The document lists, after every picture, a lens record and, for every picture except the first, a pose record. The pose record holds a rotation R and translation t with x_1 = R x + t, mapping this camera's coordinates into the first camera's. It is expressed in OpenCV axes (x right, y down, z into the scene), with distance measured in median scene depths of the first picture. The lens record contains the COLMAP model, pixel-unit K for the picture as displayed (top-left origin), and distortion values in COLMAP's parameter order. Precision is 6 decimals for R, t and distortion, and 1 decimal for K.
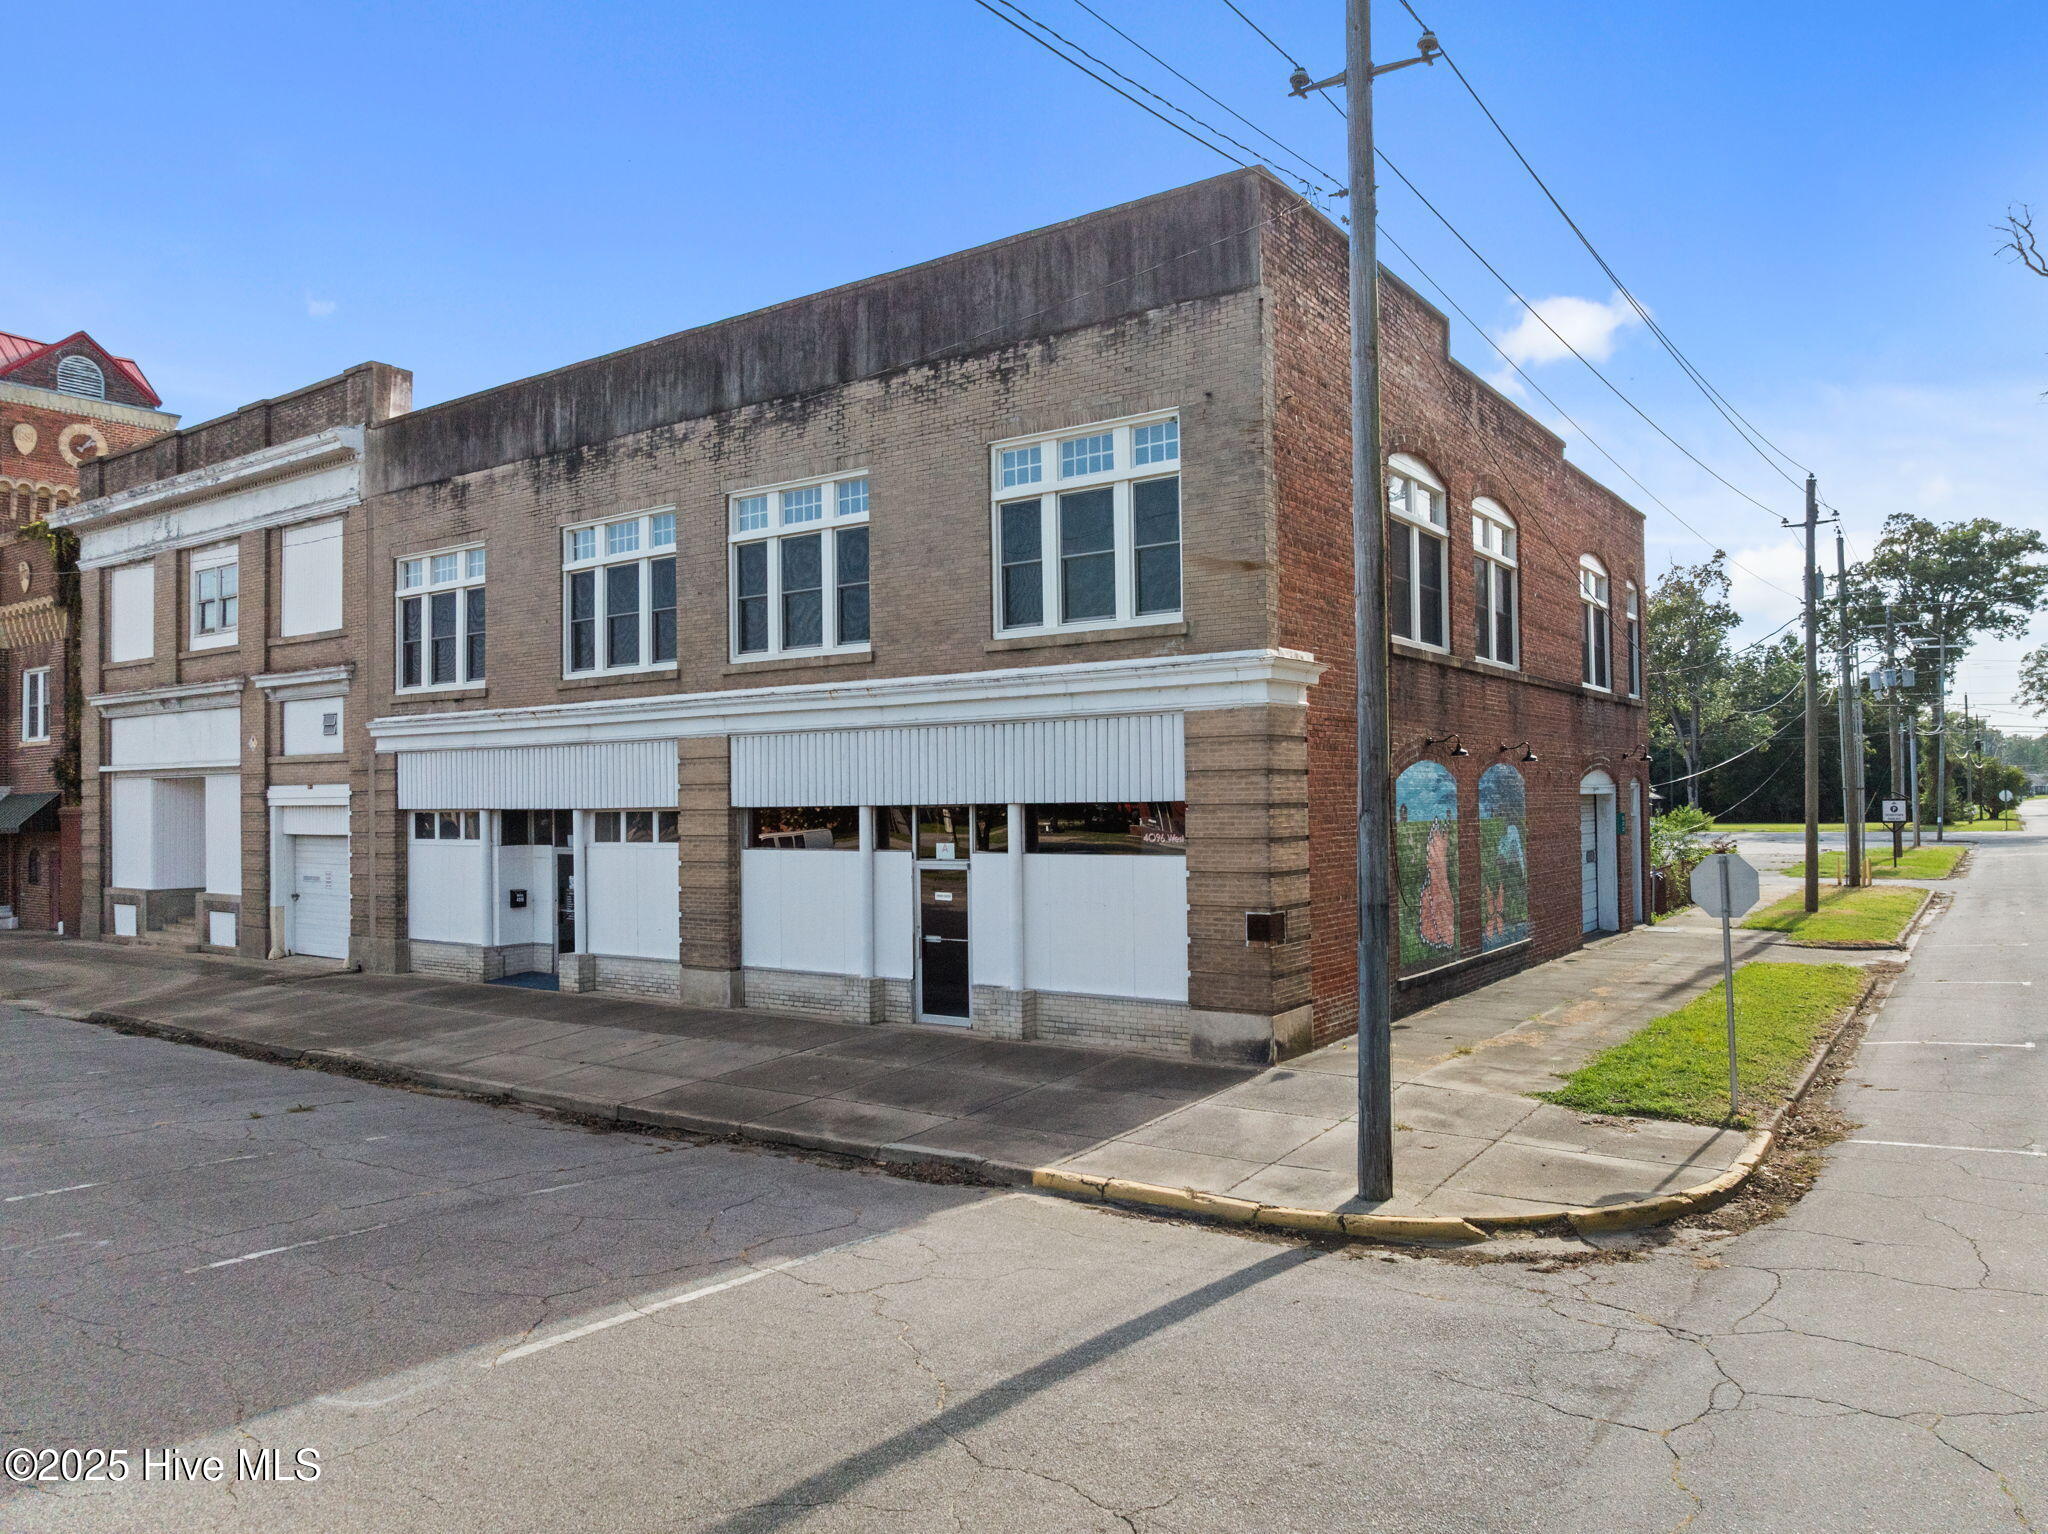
lens RADIAL K [[1447.0, 0, 1020.2], [0, 1447.0, 786.5], [0, 0, 1]] dist [-0.041566, 0.000983]
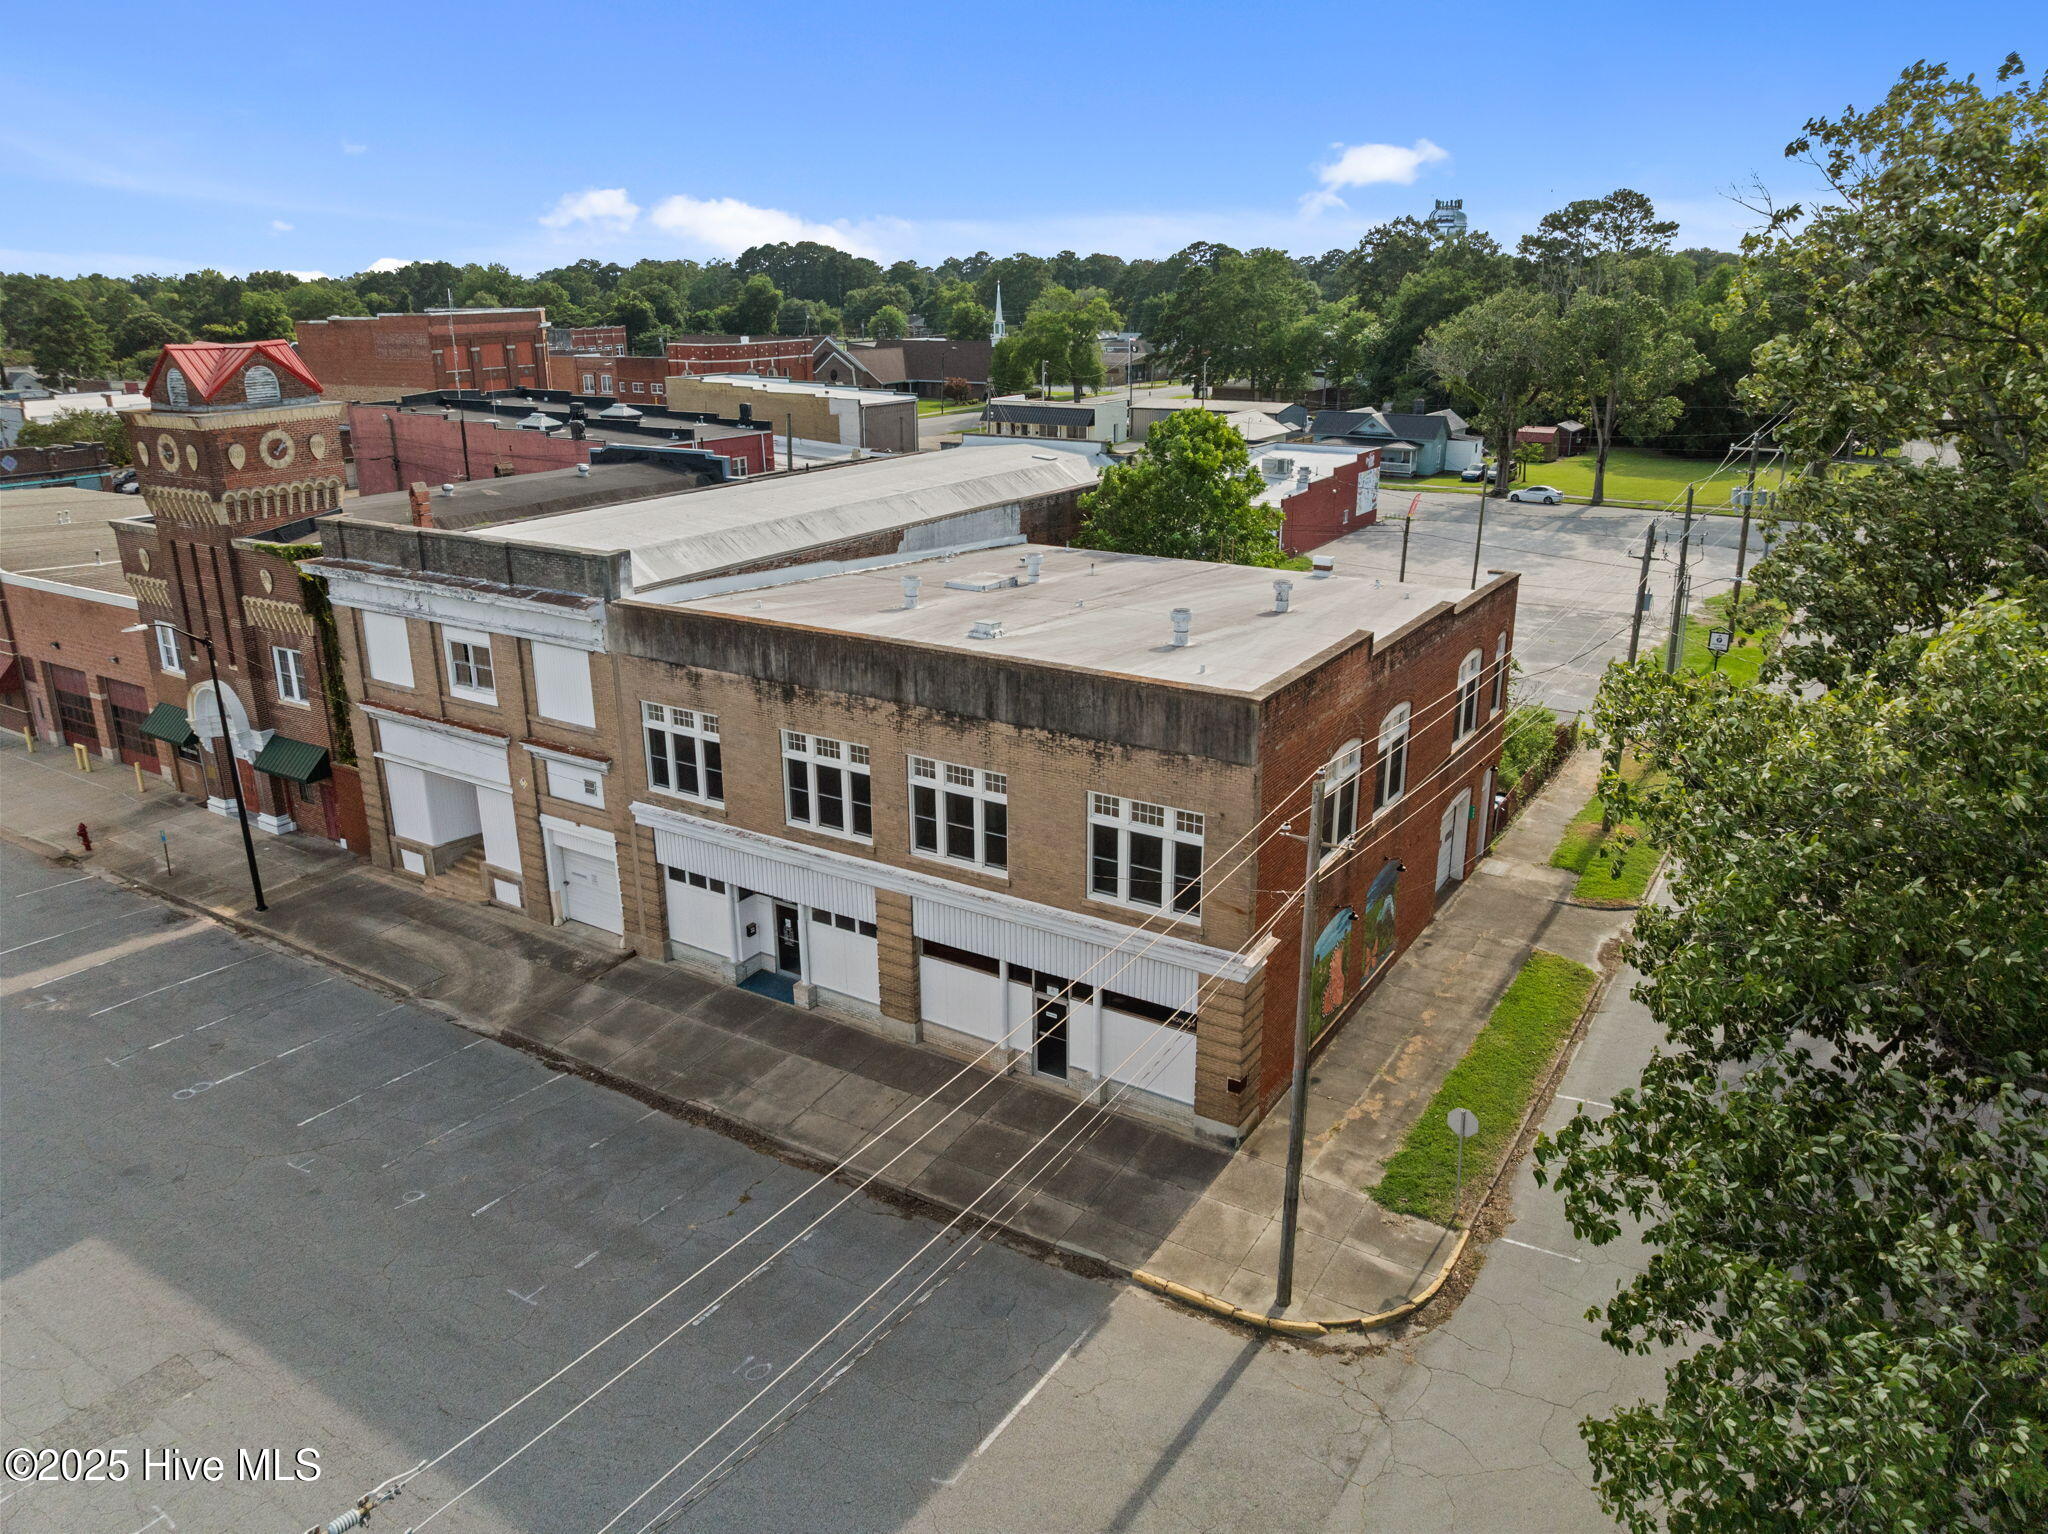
lens RADIAL K [[1441.2, 0, 1024.0], [0, 1441.2, 767.0], [0, 0, 1]] dist [-0.040744, 0.000232]
pose [[0.998913, -0.010440, 0.045429, -0.150787], [-0.005163, 0.943823, 0.330411, -0.722848], [-0.046327, -0.330287, 0.942743, -0.494397]]
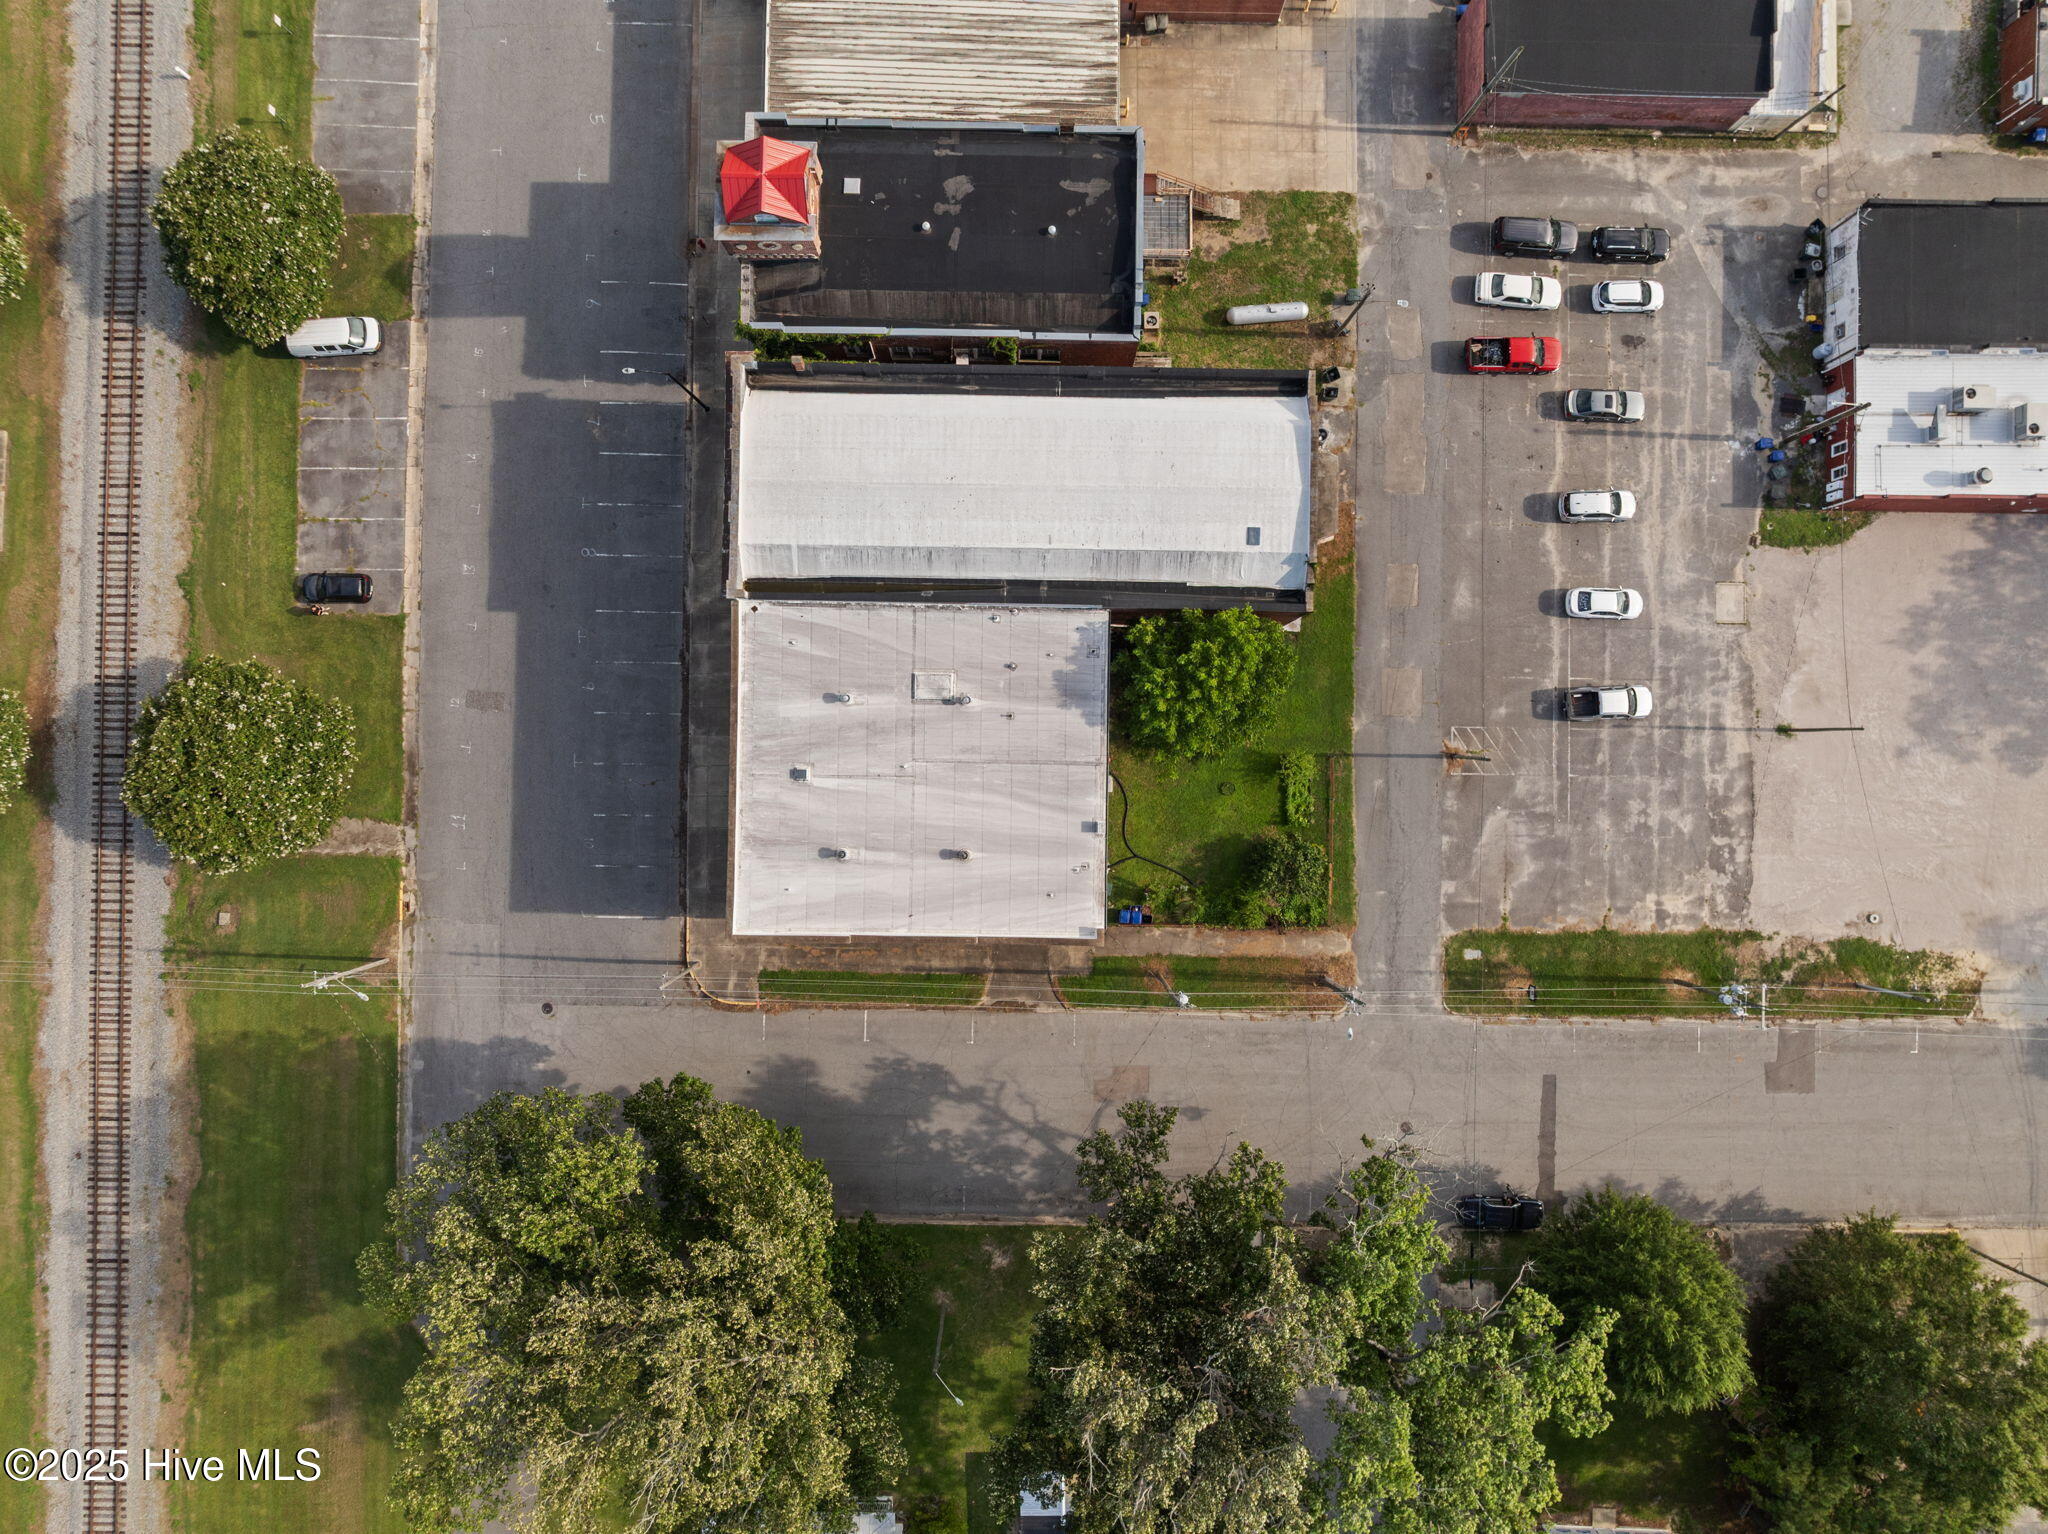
lens RADIAL K [[1441.2, 0, 1024.0], [0, 1441.2, 767.0], [0, 0, 1]] dist [-0.040744, 0.000232]
pose [[0.559207, 0.829005, 0.006156, 0.169120], [0.001115, -0.008177, 0.999966, -4.002335], [0.829027, -0.559181, -0.005497, 1.677406]]
